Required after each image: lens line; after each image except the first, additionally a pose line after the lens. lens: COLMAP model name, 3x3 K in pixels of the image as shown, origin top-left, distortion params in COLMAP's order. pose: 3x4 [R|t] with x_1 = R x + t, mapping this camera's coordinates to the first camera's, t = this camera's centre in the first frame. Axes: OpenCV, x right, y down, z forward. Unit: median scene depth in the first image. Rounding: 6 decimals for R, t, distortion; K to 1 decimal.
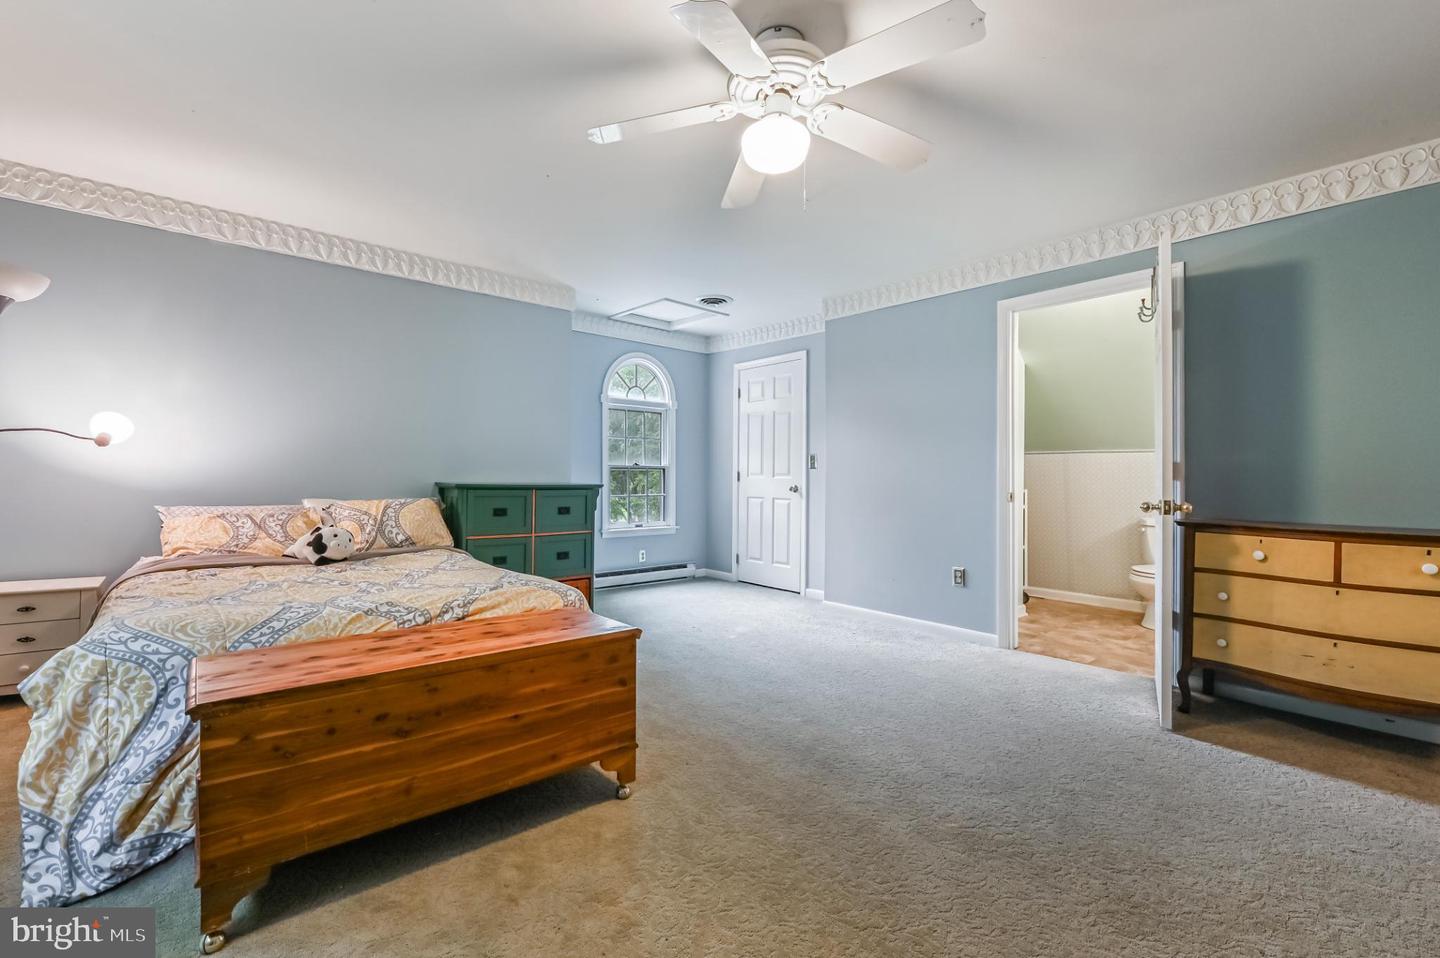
lens RADIAL K [[597.3, 0, 708.6], [0, 597.3, 478.0], [0, 0, 1]] dist [-0.001477, -0.000160]
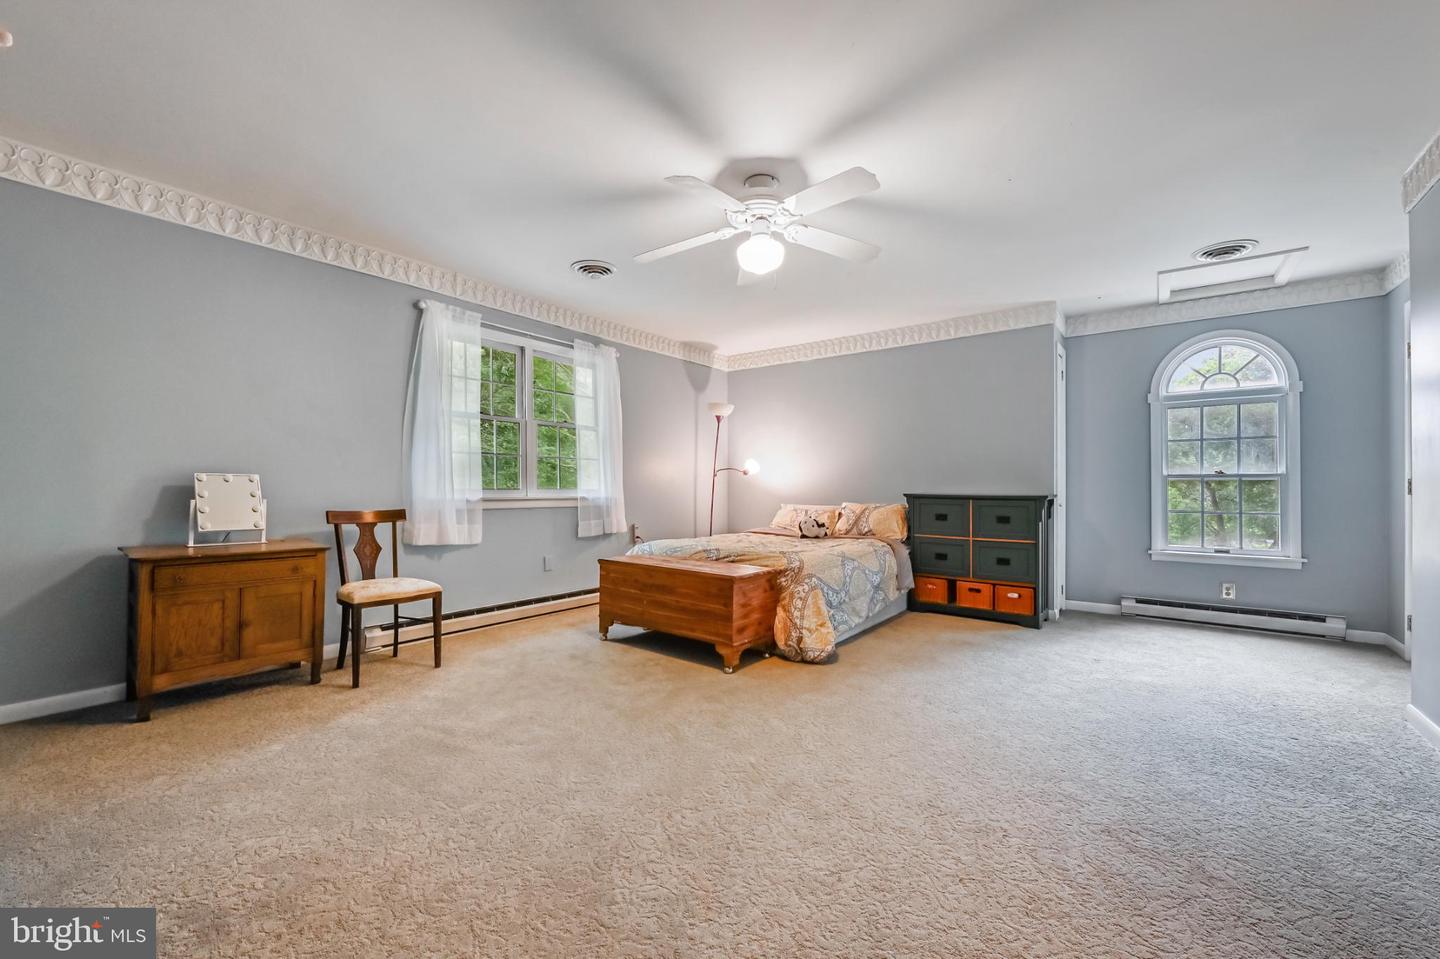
lens RADIAL K [[568.6, 0, 710.8], [0, 568.6, 481.1], [0, 0, 1]] dist [-0.003955, -0.000754]
pose [[0.224175, -0.017054, -0.974400, 0.621659], [-0.003753, 0.999824, -0.018362, 0.006129], [0.974542, 0.007773, 0.224071, 0.251202]]
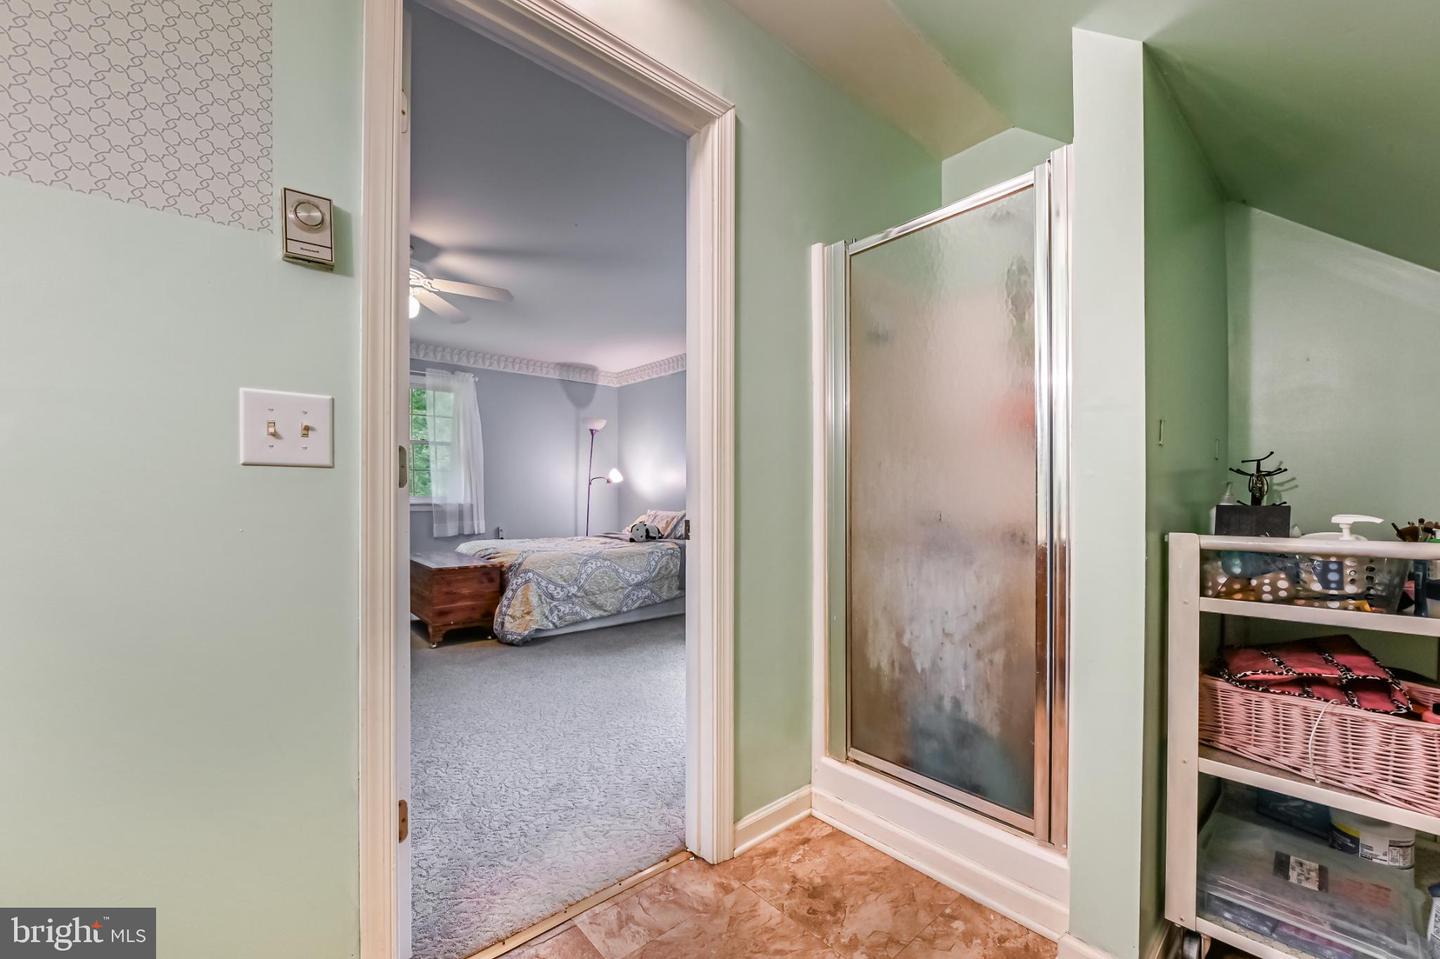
lens RADIAL K [[568.6, 0, 696.7], [0, 568.6, 498.2], [0, 0, 1]] dist [-0.003955, -0.000754]
pose [[0.029619, 0.000290, -0.999561, 0.797867], [-0.003943, 0.999992, 0.000173, 0.004599], [0.999553, 0.003936, 0.029620, 0.797894]]
